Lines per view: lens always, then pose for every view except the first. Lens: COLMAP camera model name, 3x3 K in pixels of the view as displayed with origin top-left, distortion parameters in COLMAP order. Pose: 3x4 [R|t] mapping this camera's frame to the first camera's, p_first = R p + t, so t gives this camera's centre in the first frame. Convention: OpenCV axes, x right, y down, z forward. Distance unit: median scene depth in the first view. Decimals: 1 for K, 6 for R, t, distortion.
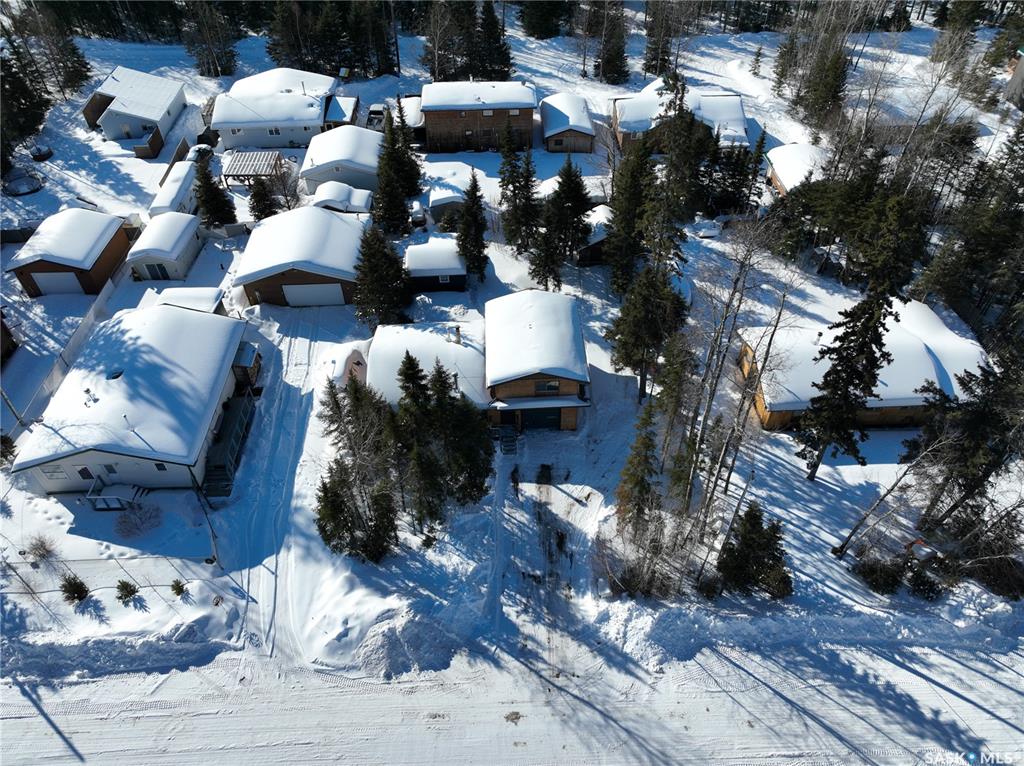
lens RADIAL K [[717.5, 0, 516.1], [0, 717.5, 378.6], [0, 0, 1]] dist [0.011939, 0.002564]
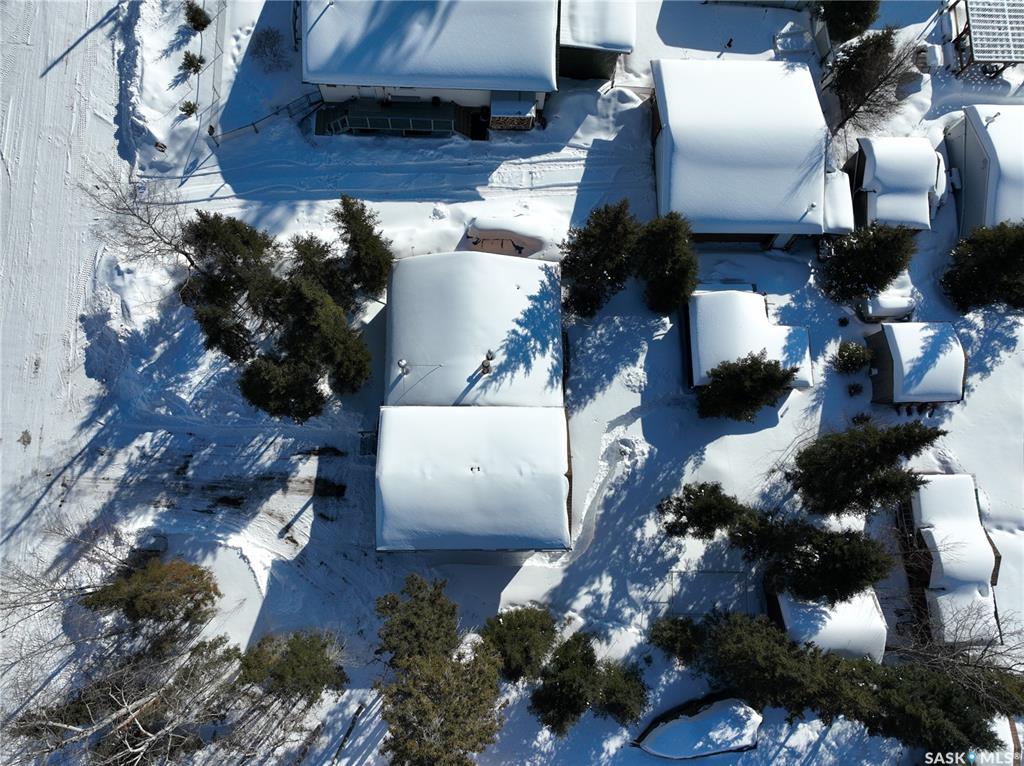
lens RADIAL K [[717.5, 0, 509.3], [0, 717.5, 384.3], [0, 0, 1]] dist [0.011939, 0.002564]
pose [[-0.034026, 0.982683, -0.182141, 0.076054], [-0.737776, 0.098242, 0.667858, -0.669456], [0.674187, 0.157104, 0.721658, 0.634083]]
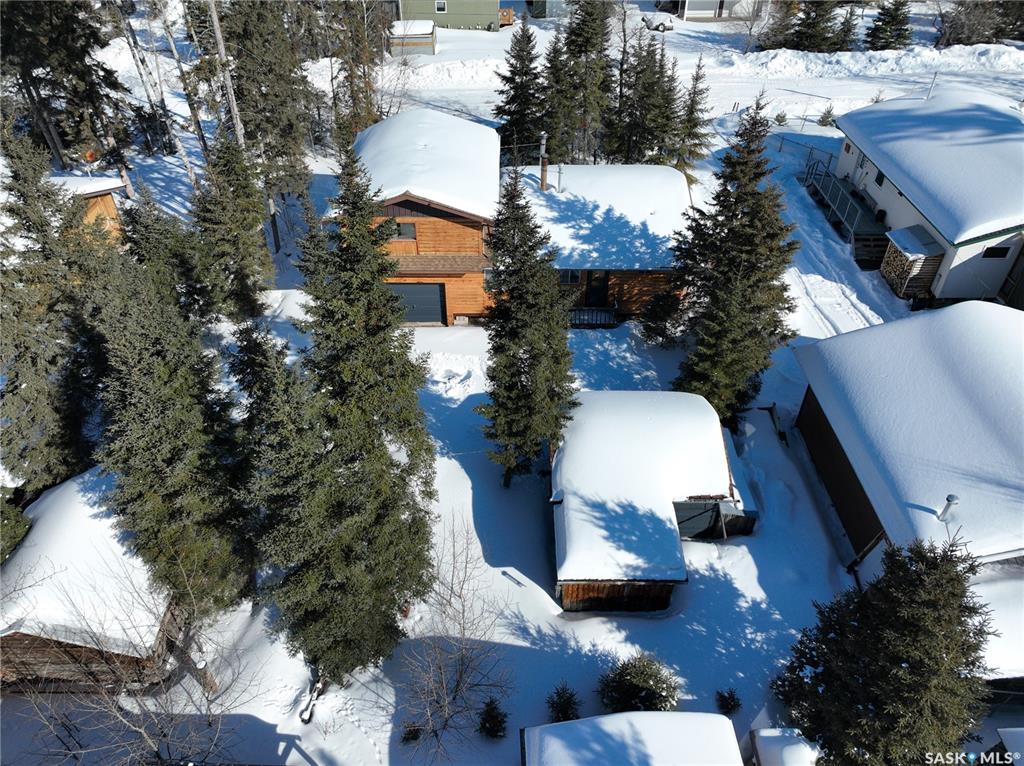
lens RADIAL K [[717.5, 0, 510.1], [0, 717.5, 378.1], [0, 0, 1]] dist [0.011939, 0.002564]
pose [[-0.999230, -0.020929, 0.033177, -0.090320], [0.030601, 0.113253, 0.993095, -0.794502], [-0.024542, 0.993346, -0.112525, 1.526665]]
